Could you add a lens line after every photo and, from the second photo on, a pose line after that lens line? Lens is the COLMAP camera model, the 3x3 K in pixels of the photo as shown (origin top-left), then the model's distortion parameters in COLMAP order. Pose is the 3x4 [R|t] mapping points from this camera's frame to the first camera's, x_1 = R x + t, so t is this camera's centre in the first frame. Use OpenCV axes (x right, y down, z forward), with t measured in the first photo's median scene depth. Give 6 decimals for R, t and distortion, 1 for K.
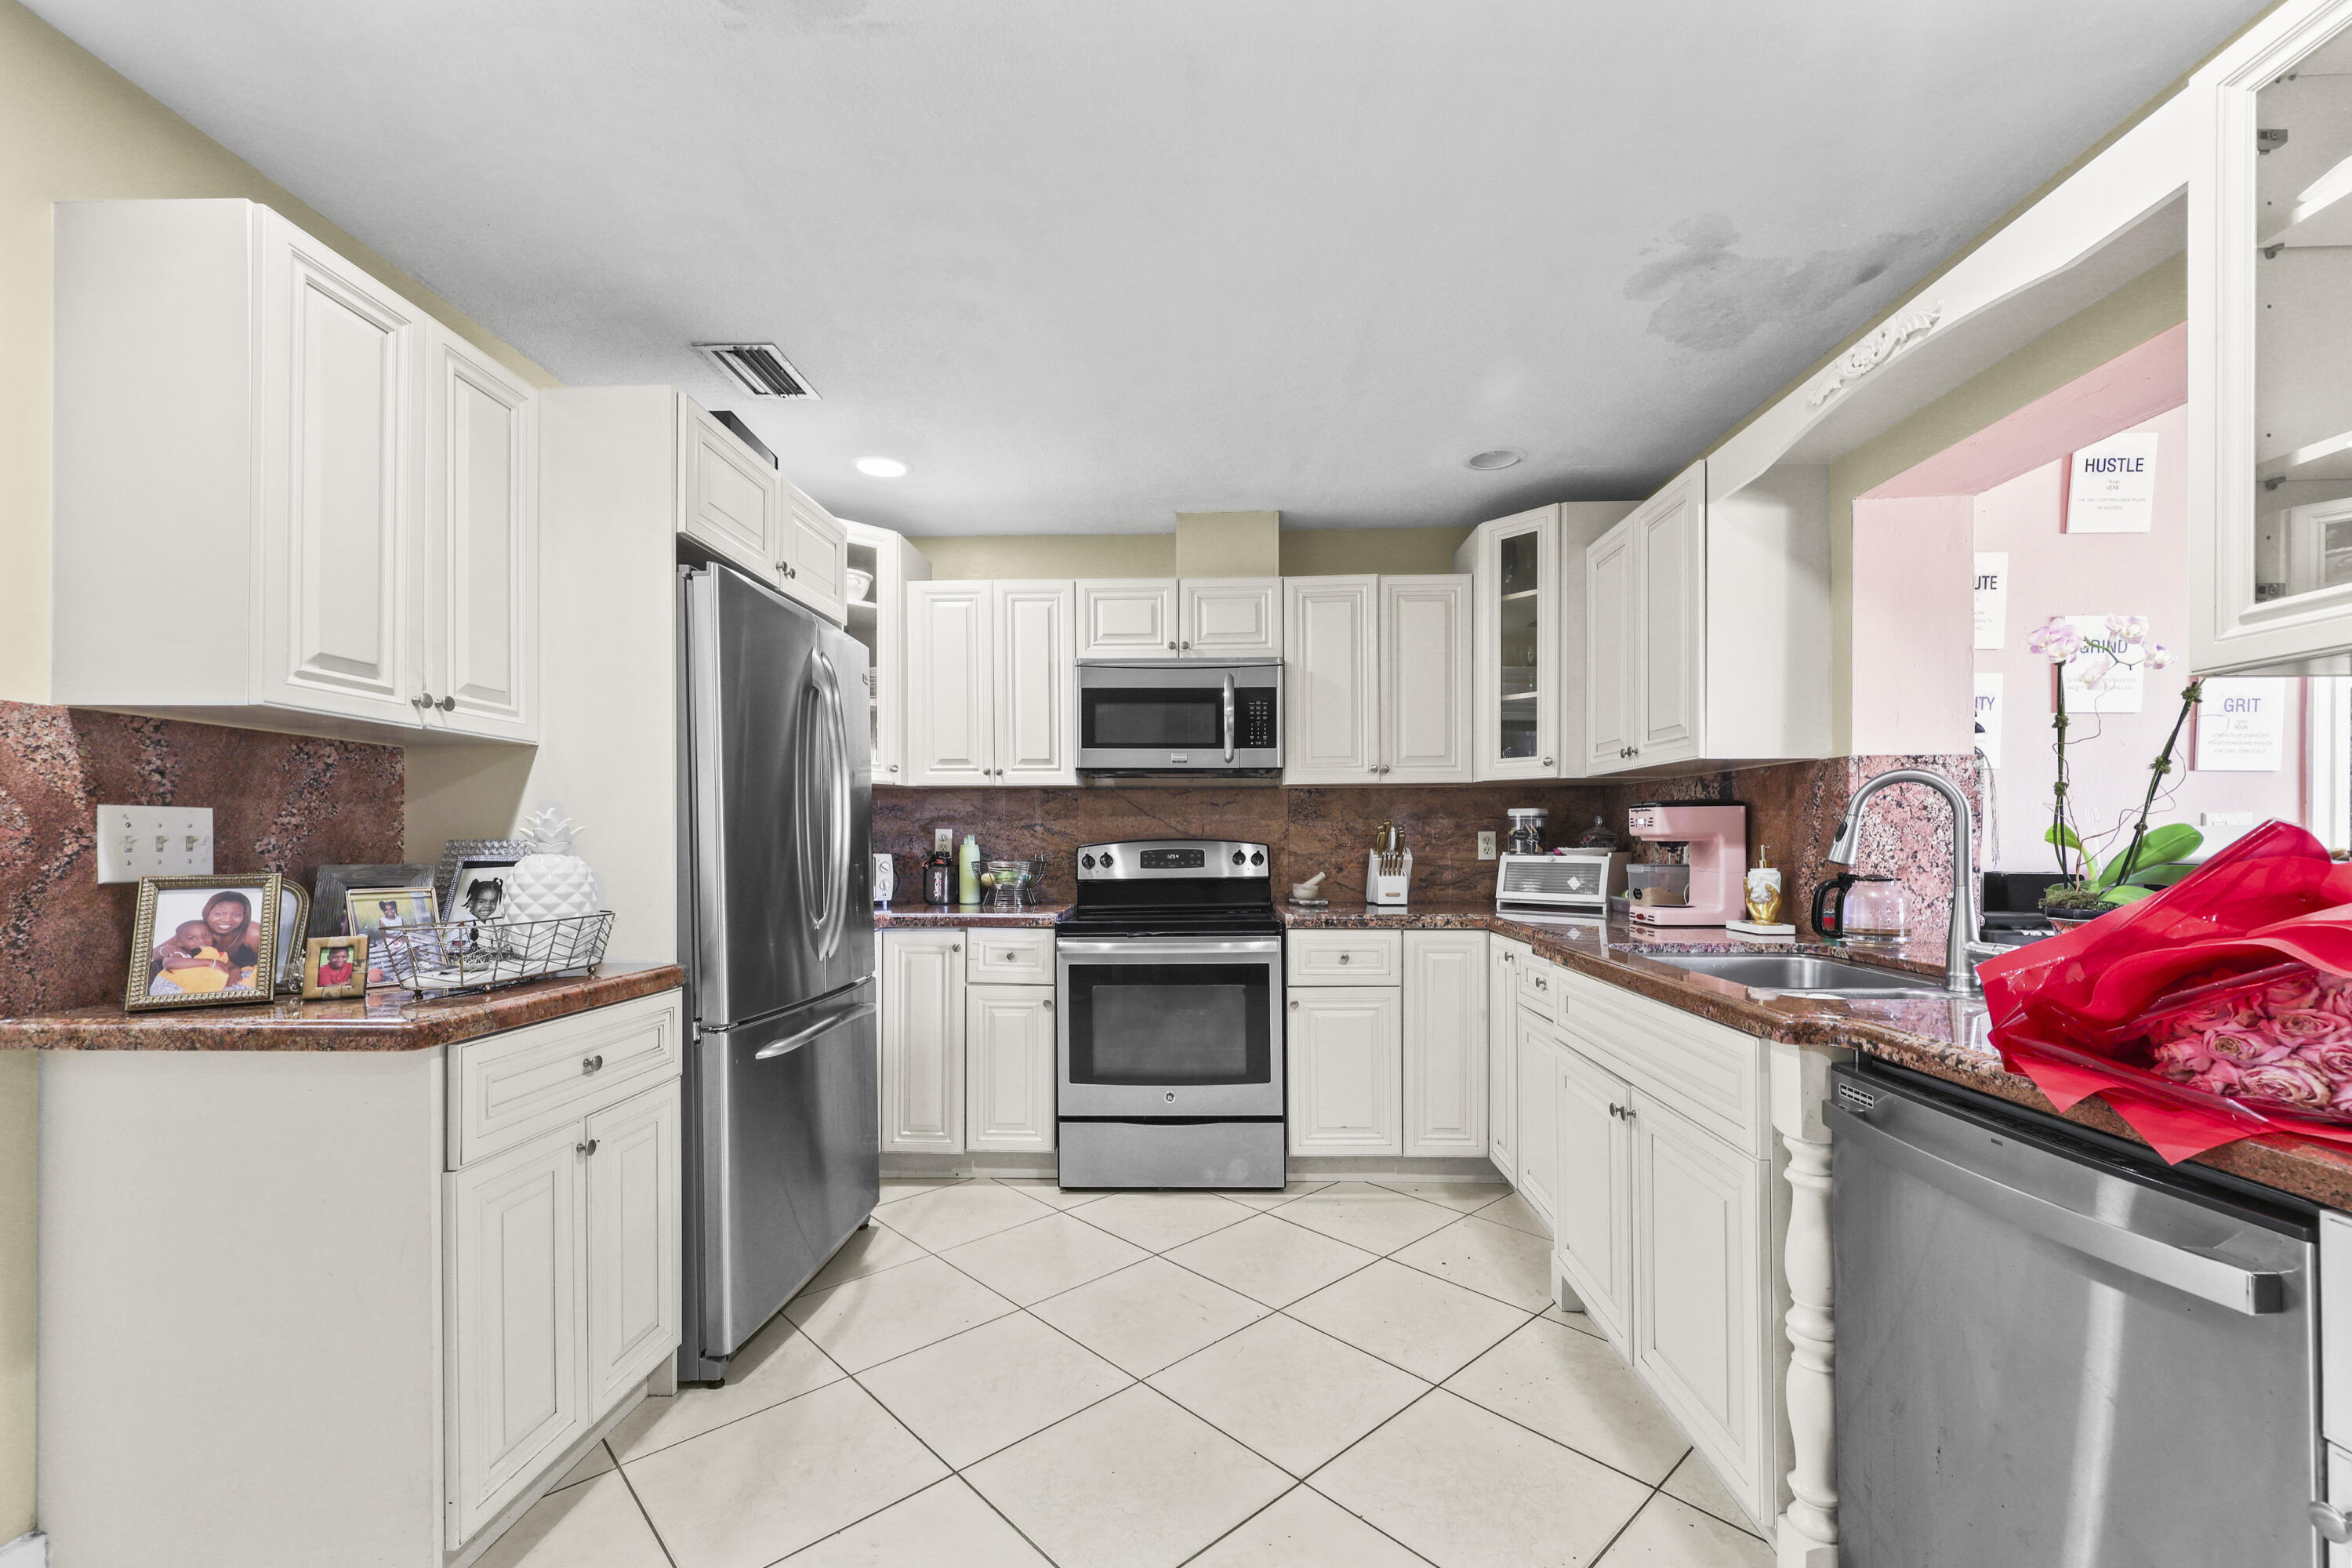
lens RADIAL K [[949.6, 0, 1189.7], [0, 949.6, 846.1], [0, 0, 1]] dist [-0.002062, 0.000726]
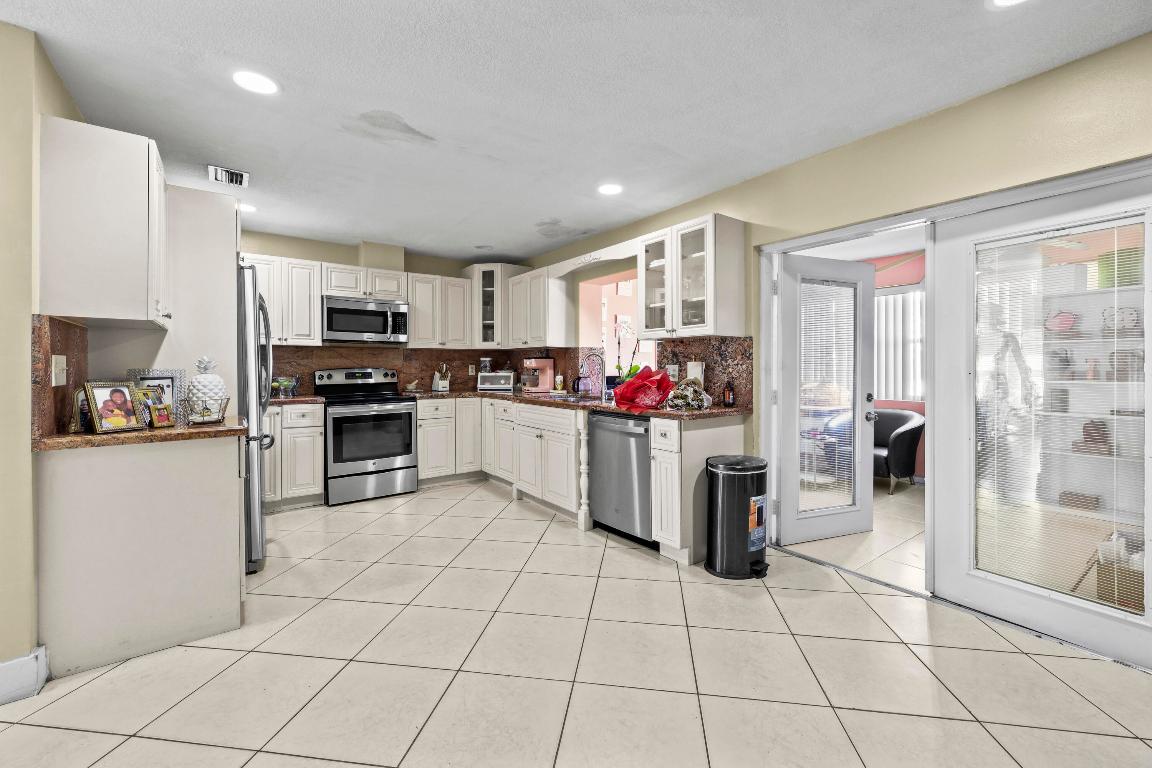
lens RADIAL K [[465.1, 0, 567.9], [0, 465.1, 369.7], [0, 0, 1]] dist [-0.002062, 0.000726]
pose [[0.790139, -0.002726, 0.612922, -0.468052], [0.003789, 0.999993, -0.000437, 0.000670], [-0.612917, 0.002667, 0.790143, -0.448114]]
